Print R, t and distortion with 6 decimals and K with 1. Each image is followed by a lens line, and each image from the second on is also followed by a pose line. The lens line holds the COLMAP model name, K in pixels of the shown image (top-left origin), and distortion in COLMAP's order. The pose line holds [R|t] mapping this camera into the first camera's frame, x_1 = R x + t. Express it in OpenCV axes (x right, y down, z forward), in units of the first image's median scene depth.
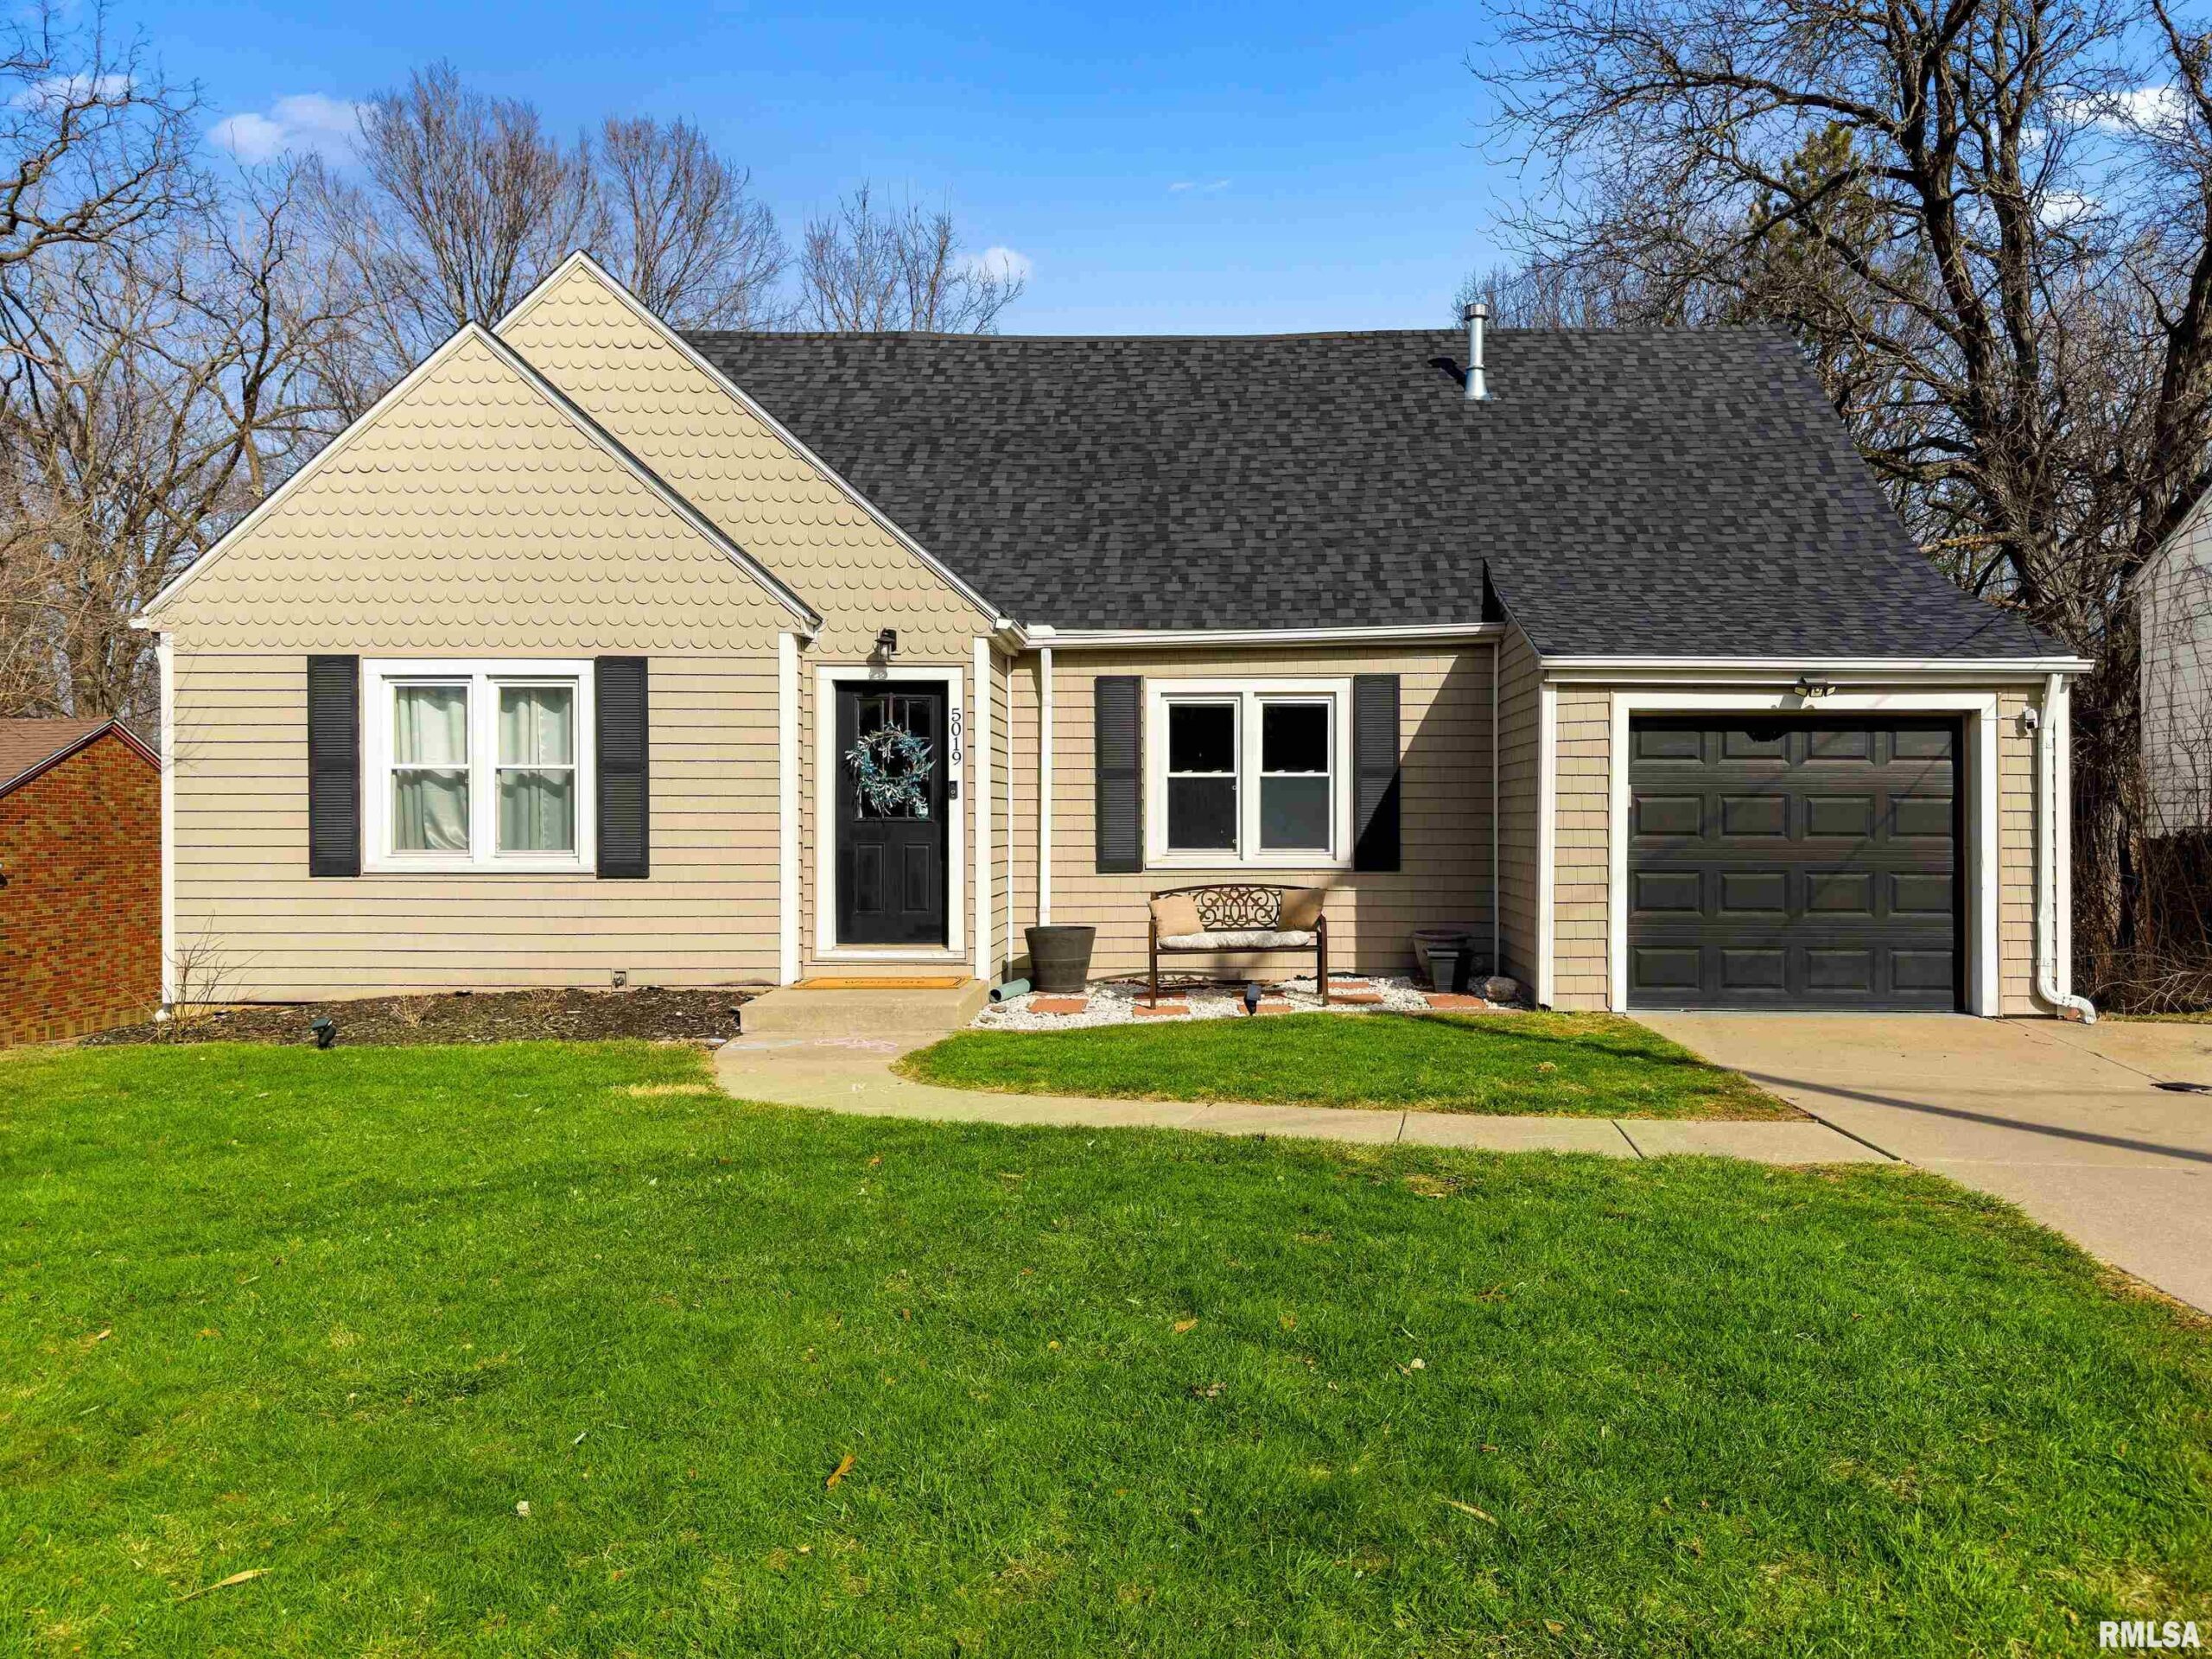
lens RADIAL K [[1569.0, 0, 1265.8], [0, 1569.0, 834.6], [0, 0, 1]] dist [0.026717, -0.028336]
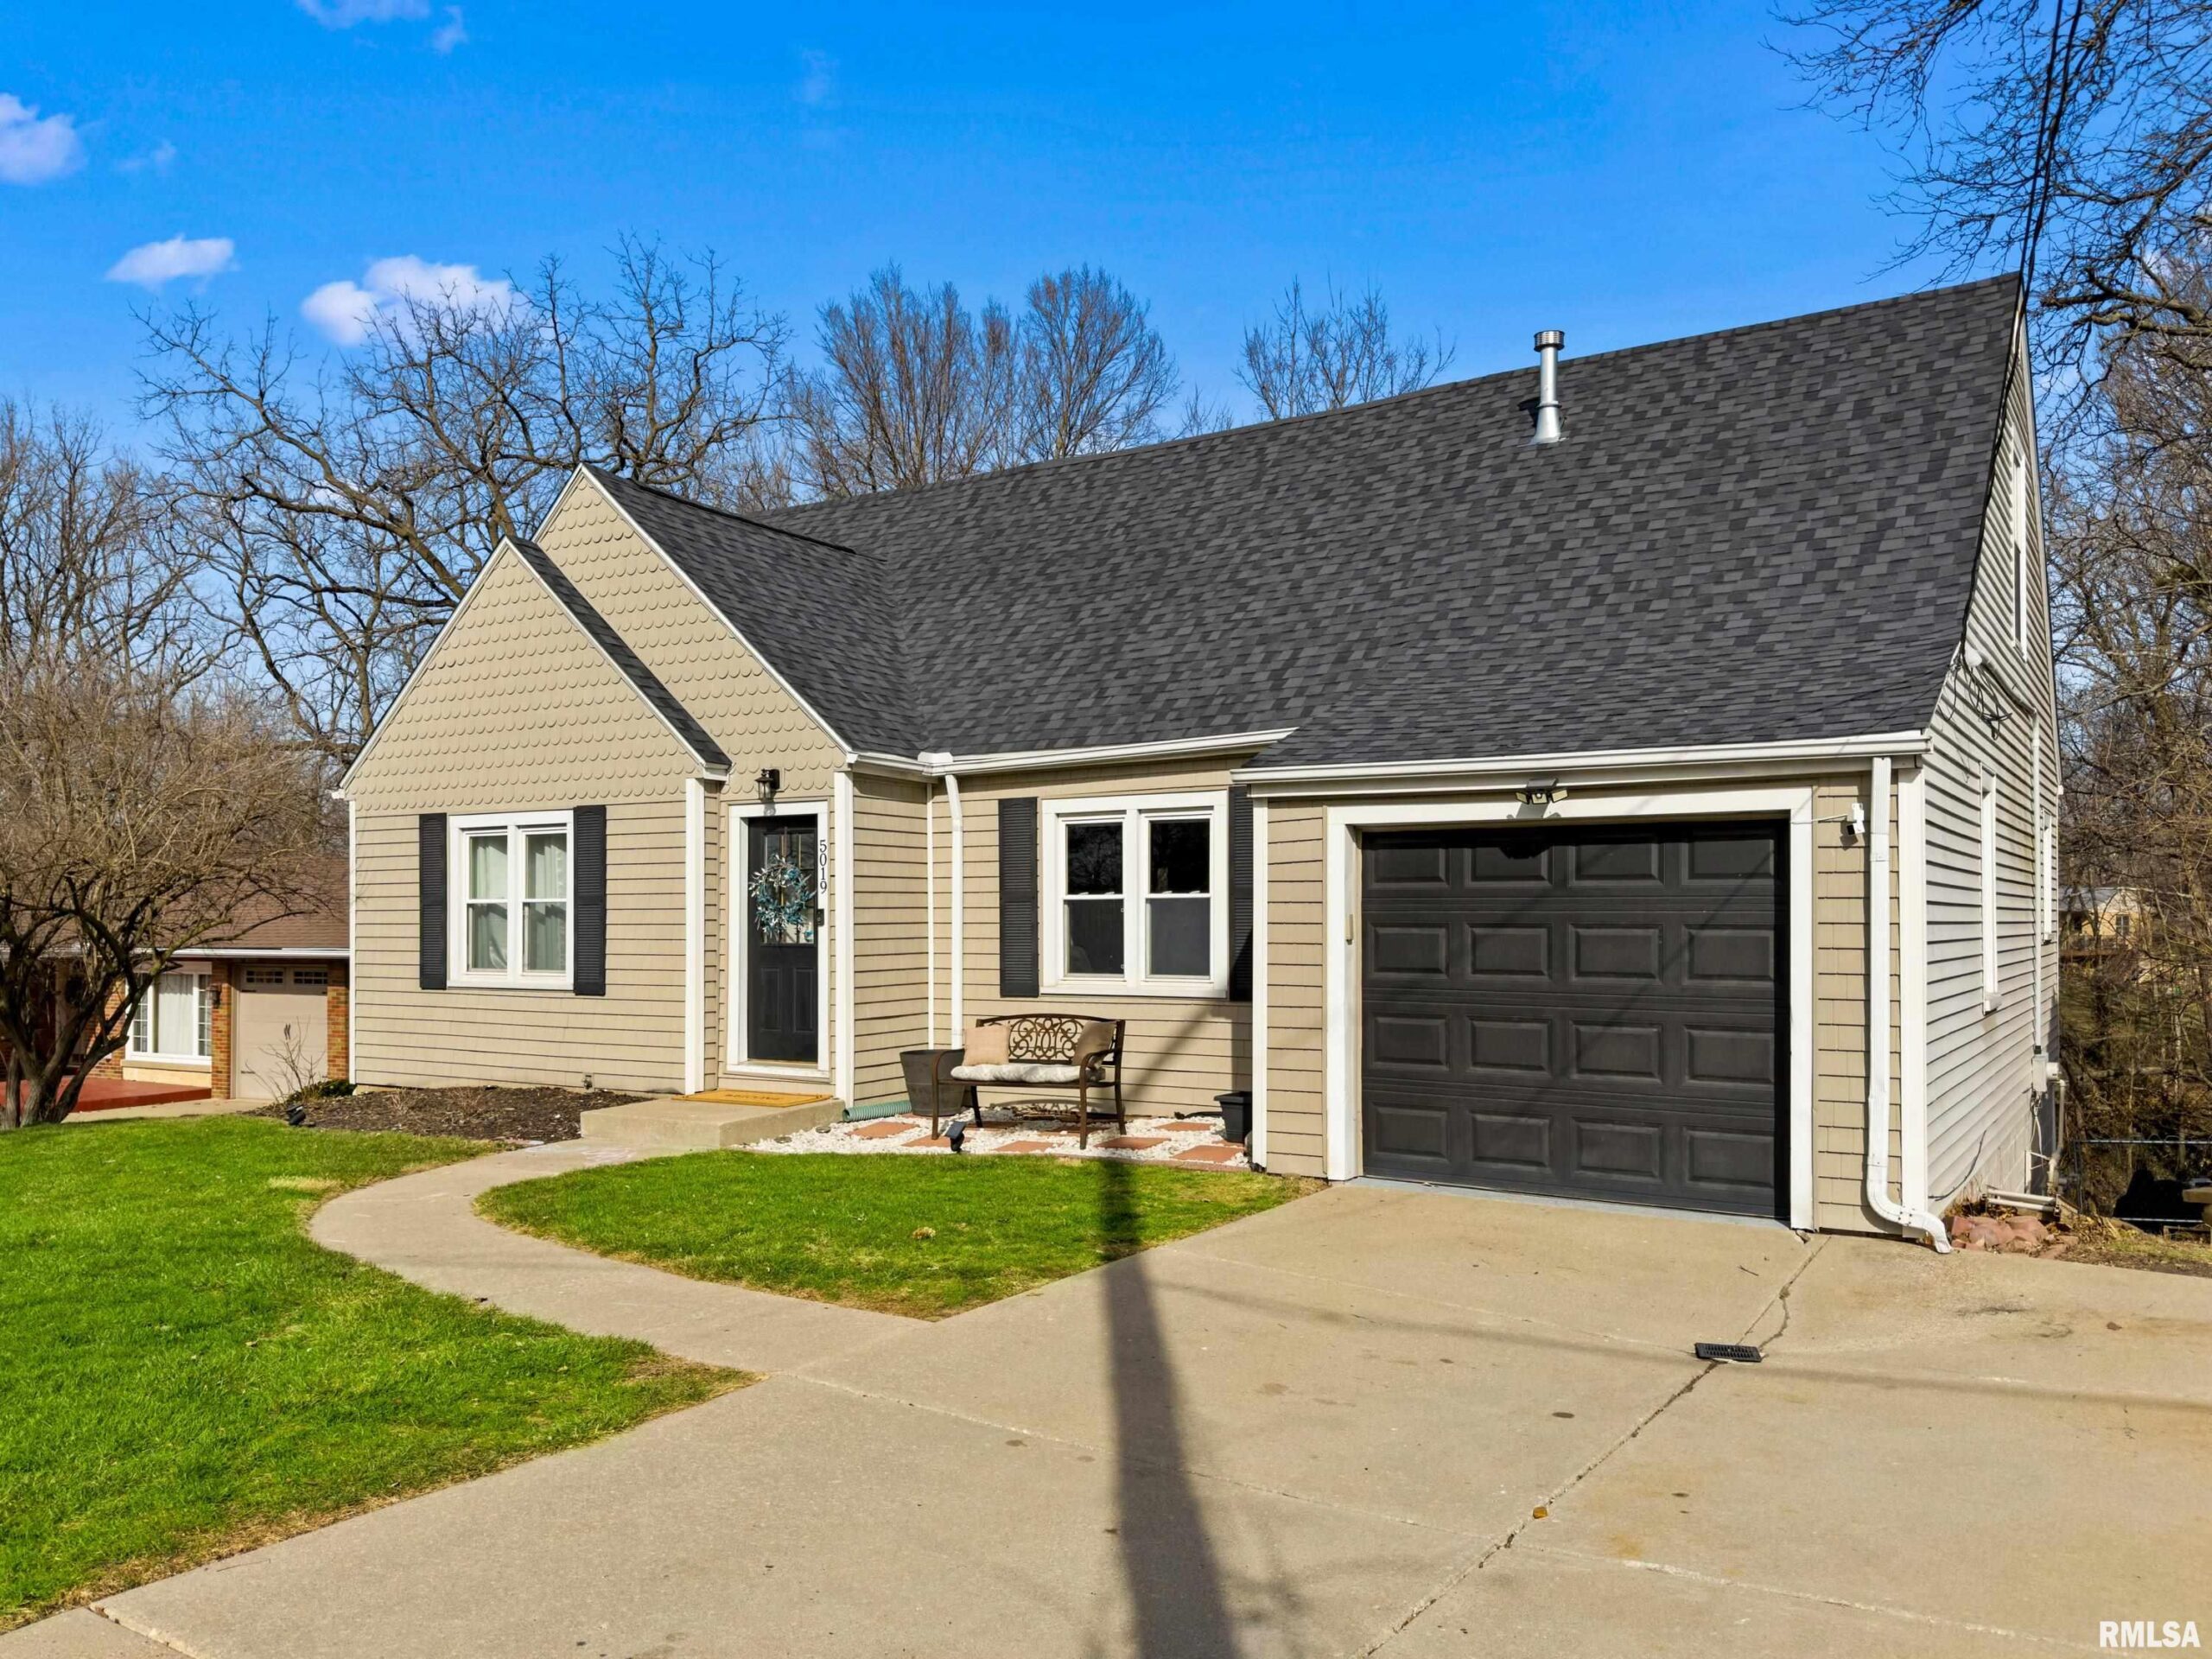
lens RADIAL K [[1691.3, 0, 1109.2], [0, 1691.3, 848.5], [0, 0, 1]] dist [0.027830, -0.001800]
pose [[0.839802, -0.024432, -0.542343, 0.583176], [0.002675, 0.999161, -0.040870, -0.027732], [0.542887, 0.032872, 0.839162, 0.146828]]
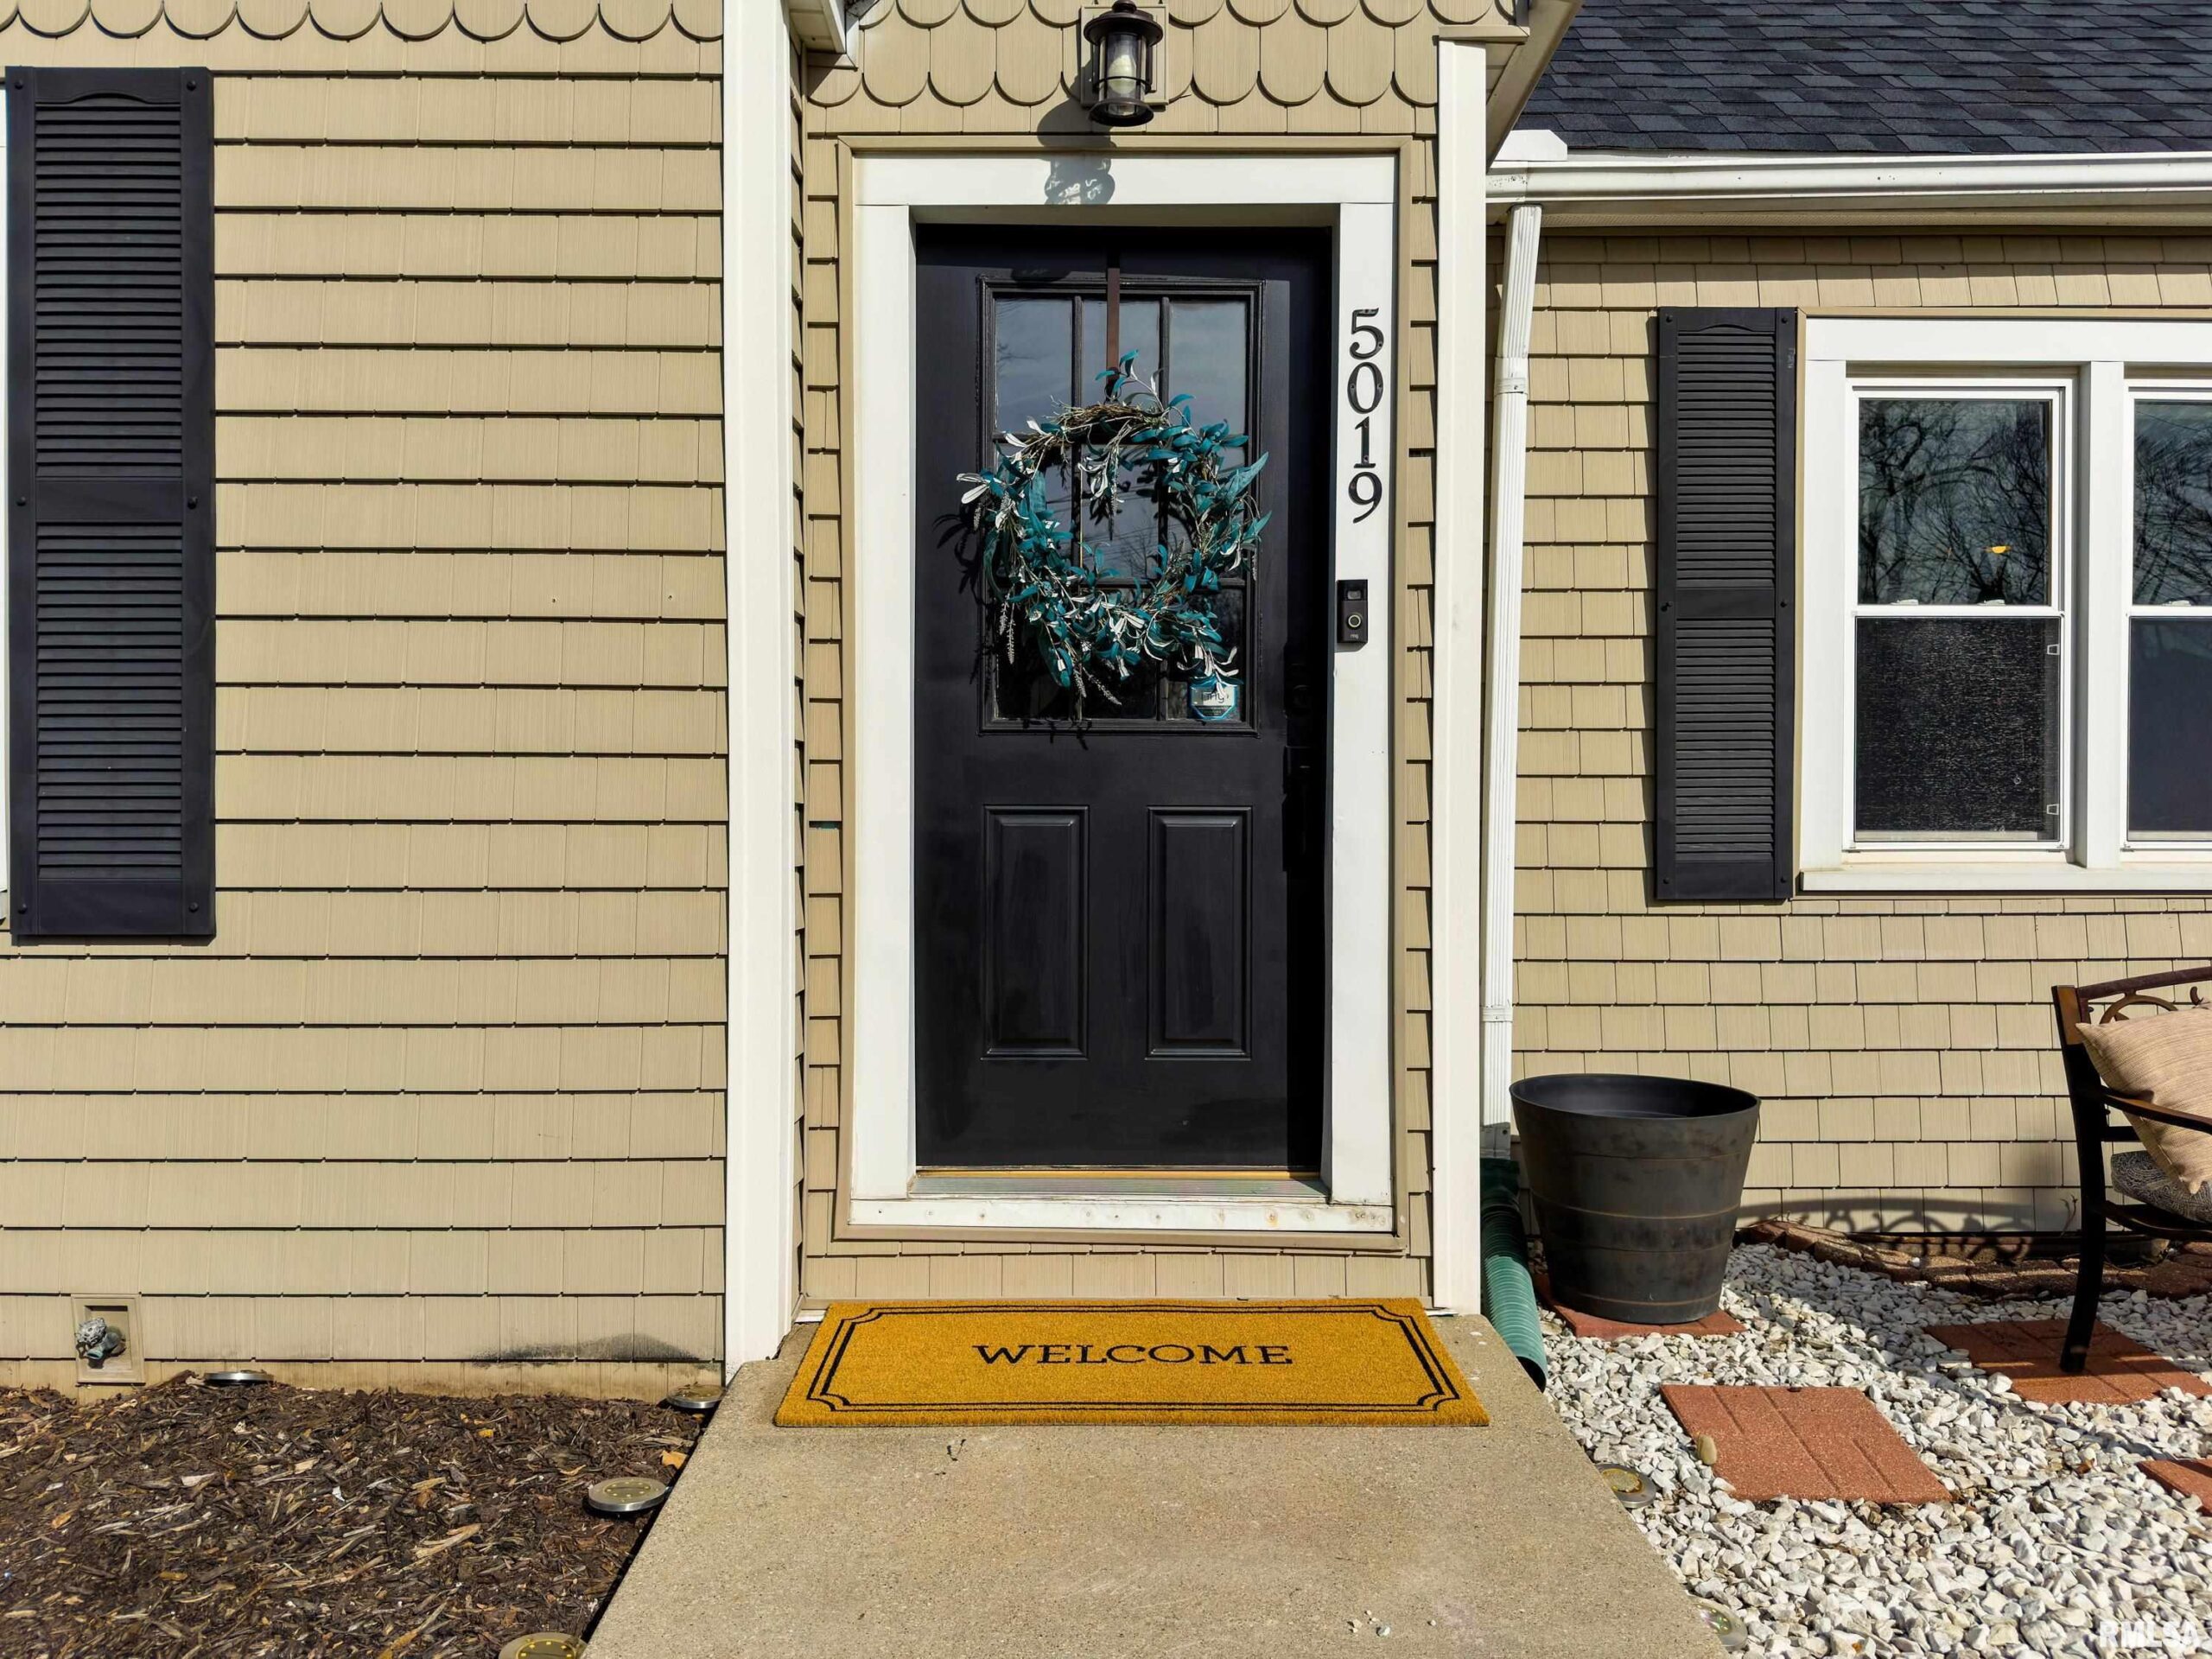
lens RADIAL K [[1569.0, 0, 1116.0], [0, 1569.0, 823.2], [0, 0, 1]] dist [0.026717, -0.028336]
pose [[0.999935, 0.003577, -0.010811, -0.236999], [-0.003548, 0.999990, 0.002690, 0.007242], [0.010820, -0.002651, 0.999938, 0.727228]]
